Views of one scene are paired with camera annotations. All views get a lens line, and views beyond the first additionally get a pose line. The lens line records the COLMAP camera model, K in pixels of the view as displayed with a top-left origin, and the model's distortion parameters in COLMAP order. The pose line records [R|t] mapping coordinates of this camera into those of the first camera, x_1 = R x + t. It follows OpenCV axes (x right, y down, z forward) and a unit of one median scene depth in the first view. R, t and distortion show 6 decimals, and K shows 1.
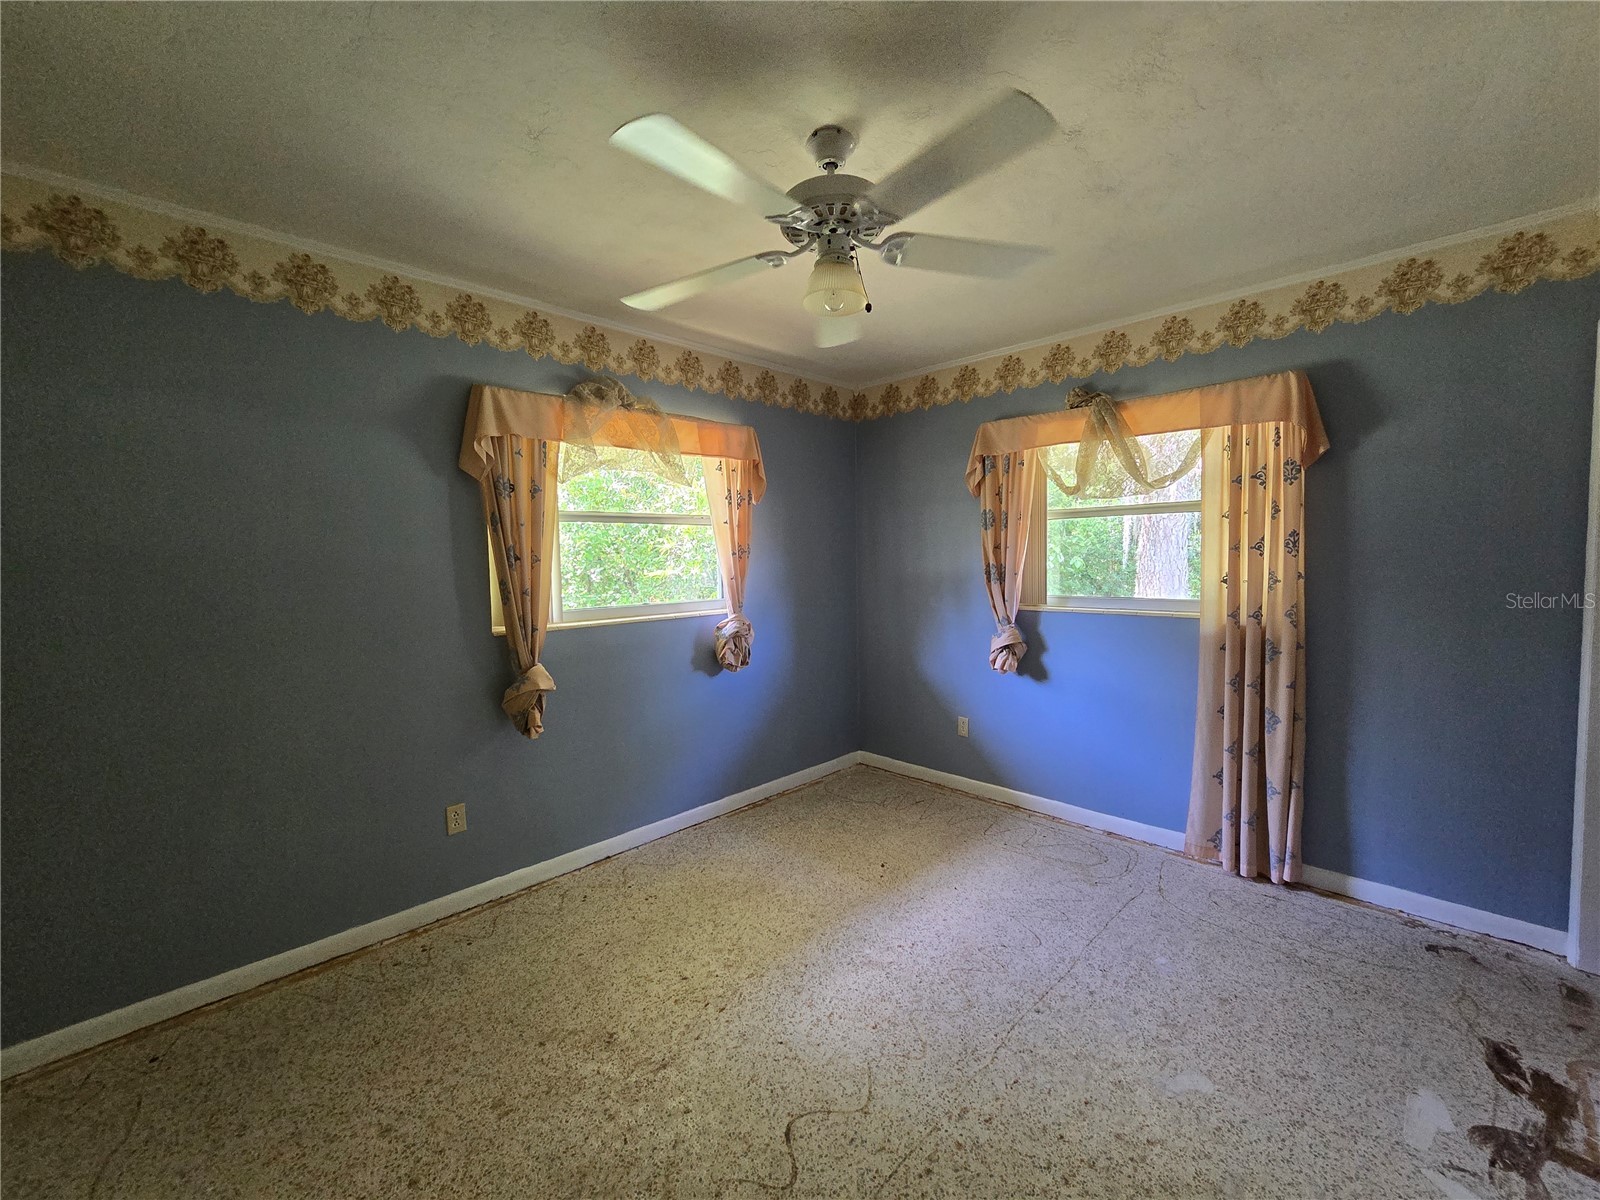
lens RADIAL K [[661.1, 0, 804.6], [0, 661.1, 594.8], [0, 0, 1]] dist [-0.000527, 0.000050]
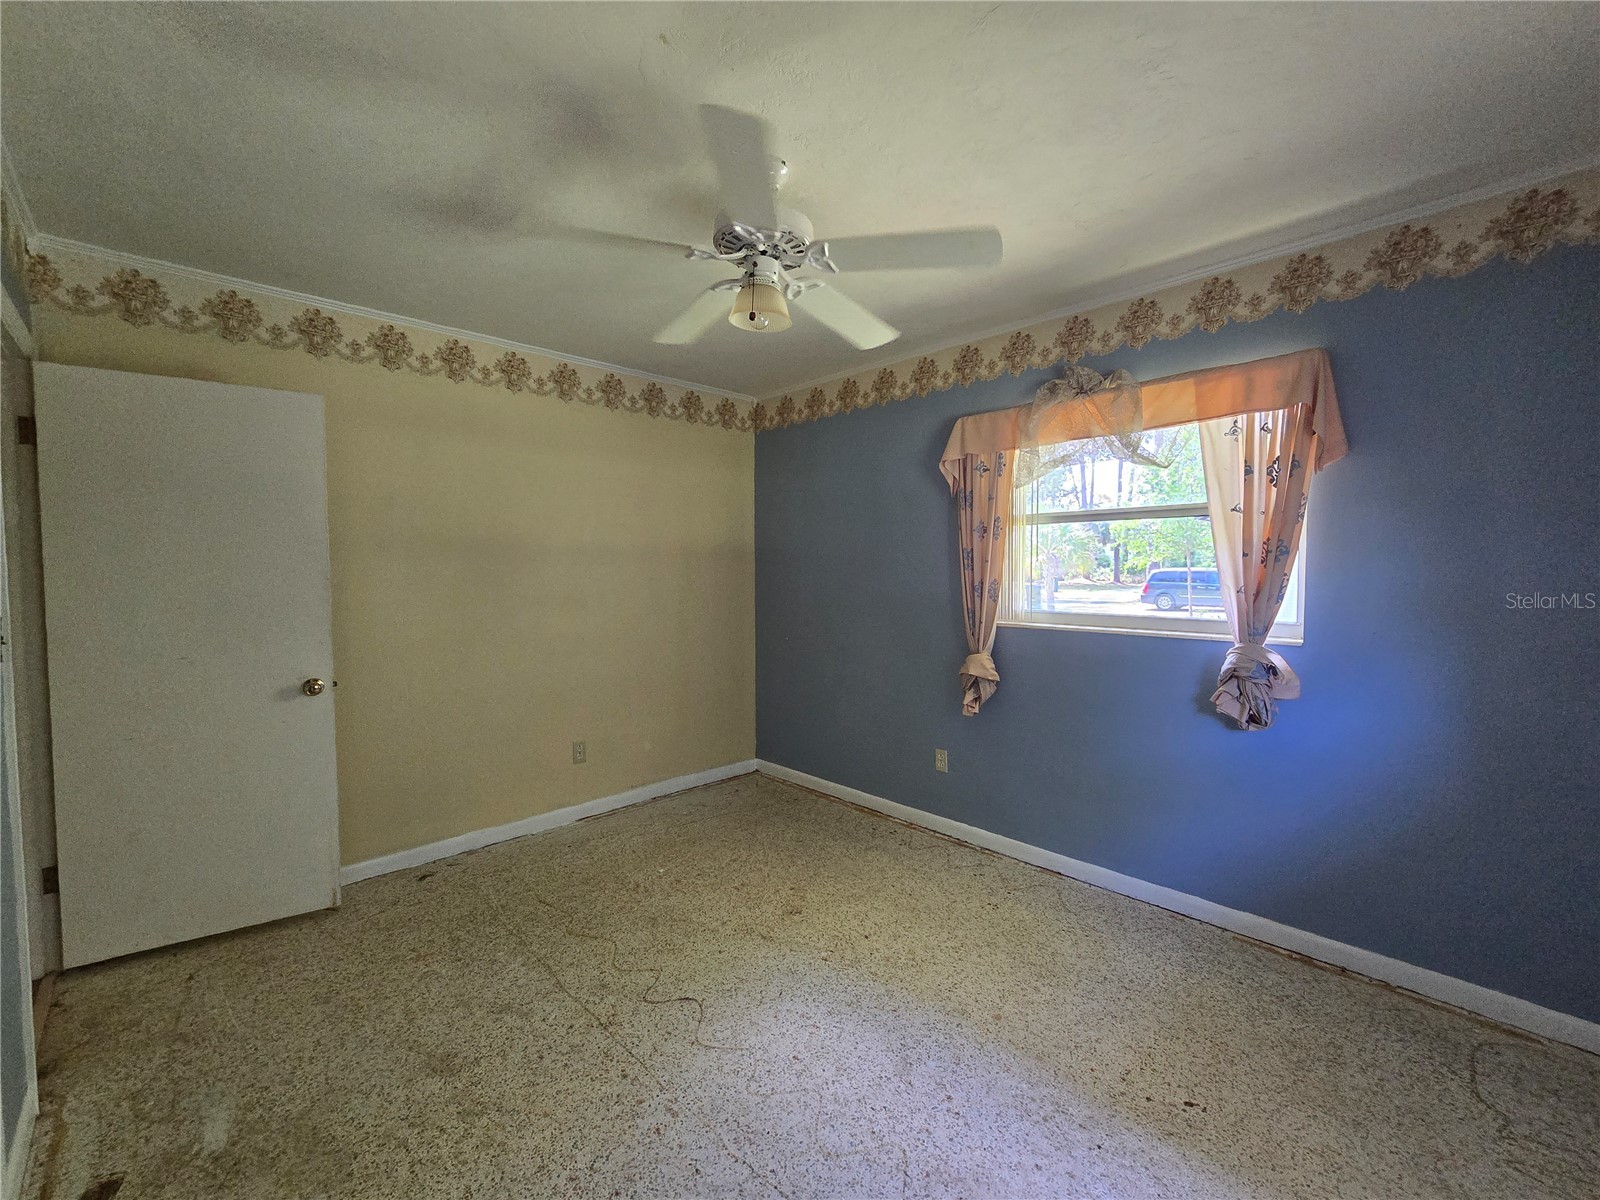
lens RADIAL K [[661.1, 0, 804.6], [0, 661.1, 594.8], [0, 0, 1]] dist [-0.000527, 0.000050]
pose [[-0.021805, 0.060754, -0.997915, 0.717761], [-0.056852, 0.996461, 0.061908, -0.046453], [0.998144, 0.058083, -0.018274, 0.705590]]
